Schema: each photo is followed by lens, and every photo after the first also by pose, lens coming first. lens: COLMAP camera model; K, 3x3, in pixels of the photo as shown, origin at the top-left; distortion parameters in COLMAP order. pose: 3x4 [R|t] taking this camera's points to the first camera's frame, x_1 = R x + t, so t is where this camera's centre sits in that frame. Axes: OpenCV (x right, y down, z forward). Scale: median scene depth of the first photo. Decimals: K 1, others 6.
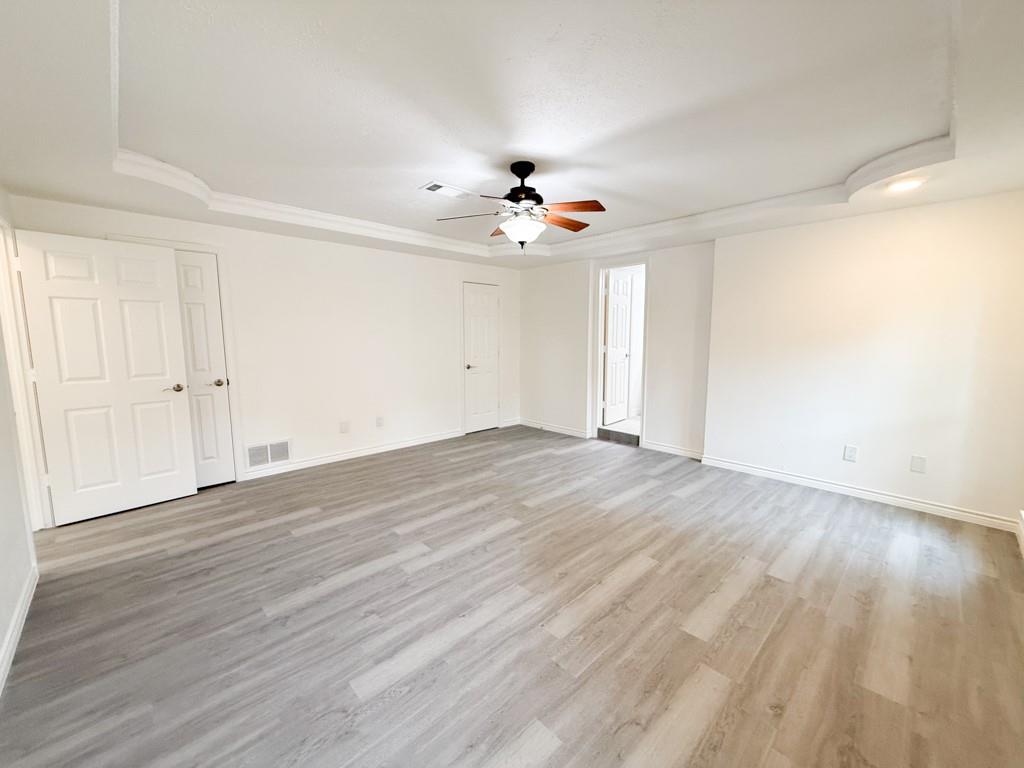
lens RADIAL K [[407.1, 0, 510.6], [0, 407.1, 384.4], [0, 0, 1]] dist [-0.000570, 0.000731]
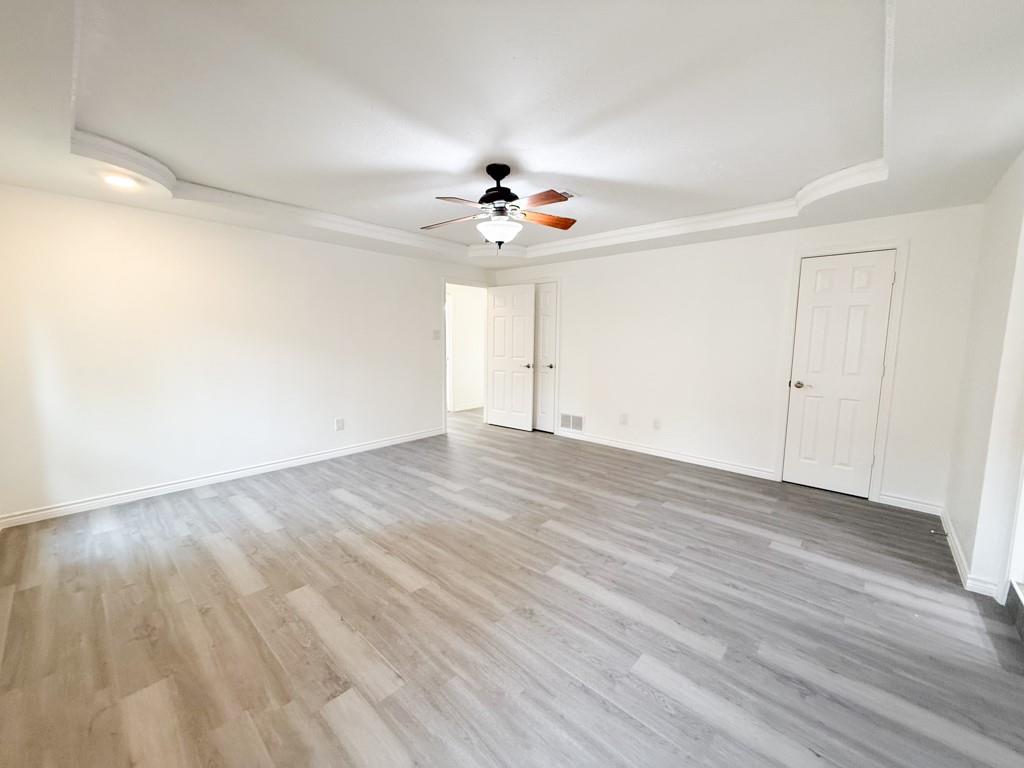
lens RADIAL K [[407.1, 0, 509.5], [0, 407.1, 380.0], [0, 0, 1]] dist [-0.000570, 0.000731]
pose [[0.074279, 0.108181, -0.991352, 0.945085], [-0.130495, 0.986605, 0.097886, -0.097348], [0.988663, 0.122096, 0.087401, 0.854728]]
